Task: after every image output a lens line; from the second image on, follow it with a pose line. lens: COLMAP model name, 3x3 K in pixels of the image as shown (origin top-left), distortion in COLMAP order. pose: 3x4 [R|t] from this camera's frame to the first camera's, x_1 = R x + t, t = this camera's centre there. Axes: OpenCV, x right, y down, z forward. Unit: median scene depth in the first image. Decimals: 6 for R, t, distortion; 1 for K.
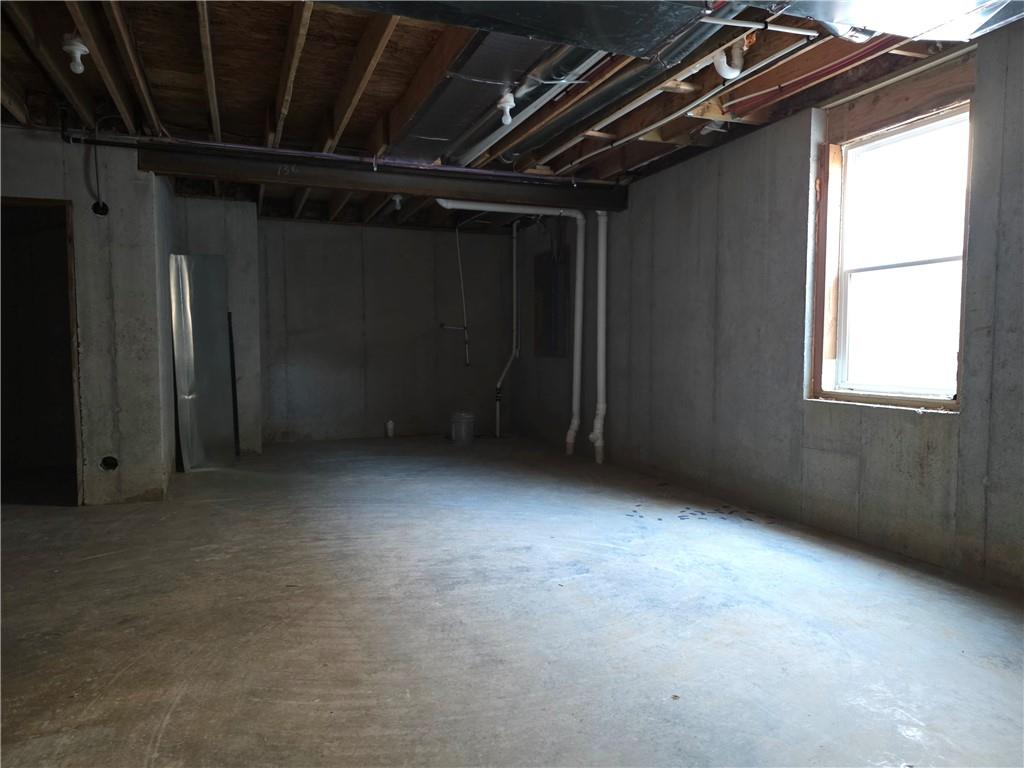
lens RADIAL K [[685.8, 0, 510.0], [0, 685.8, 386.6], [0, 0, 1]] dist [0.083458, -0.085104]
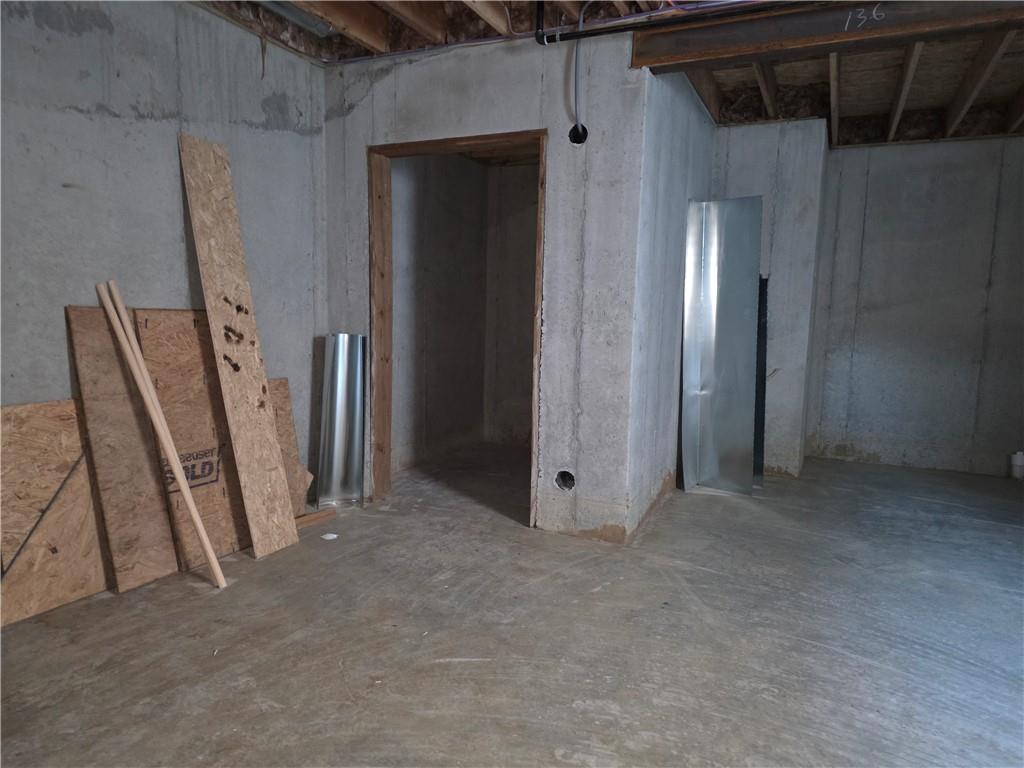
lens RADIAL K [[685.8, 0, 510.0], [0, 685.8, 386.6], [0, 0, 1]] dist [0.083458, -0.085104]
pose [[0.695402, 0.099234, -0.711736, -0.096037], [-0.071472, 0.995060, 0.068905, -0.038395], [0.715058, 0.002952, 0.699059, 0.439194]]
